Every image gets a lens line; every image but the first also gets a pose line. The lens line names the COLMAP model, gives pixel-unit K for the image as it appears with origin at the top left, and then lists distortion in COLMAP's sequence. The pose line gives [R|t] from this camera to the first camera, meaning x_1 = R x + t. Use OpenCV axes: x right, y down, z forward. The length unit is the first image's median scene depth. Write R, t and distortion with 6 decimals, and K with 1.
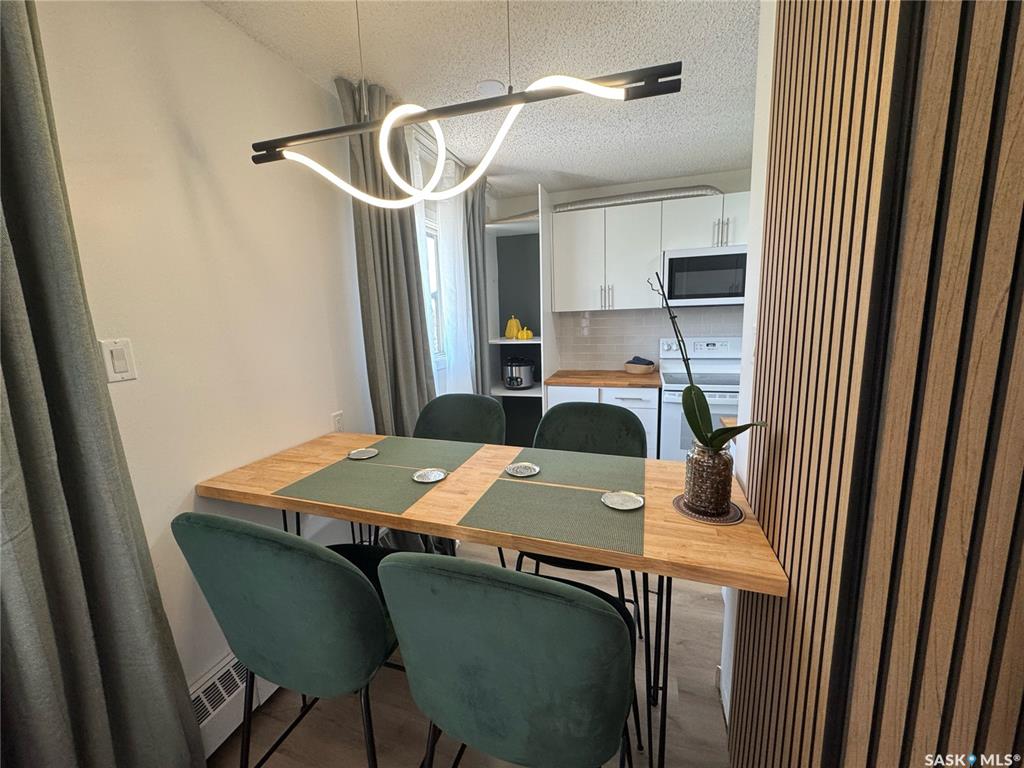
lens RADIAL K [[409.6, 0, 512.2], [0, 409.6, 383.4], [0, 0, 1]] dist [-0.006870, 0.000834]
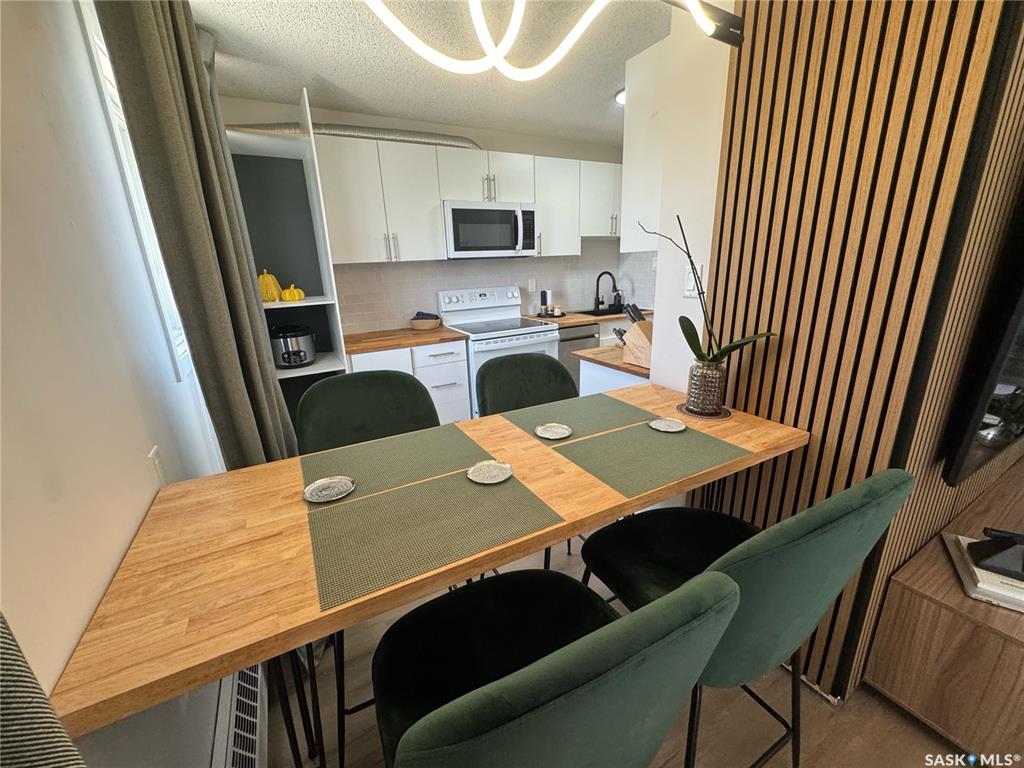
lens RADIAL K [[409.6, 0, 510.1], [0, 409.6, 382.4], [0, 0, 1]] dist [-0.006870, 0.000834]
pose [[0.682881, -0.199242, 0.702835, -0.303876], [0.133906, 0.979927, 0.147688, -0.019367], [-0.718153, -0.006740, 0.695853, 0.203745]]
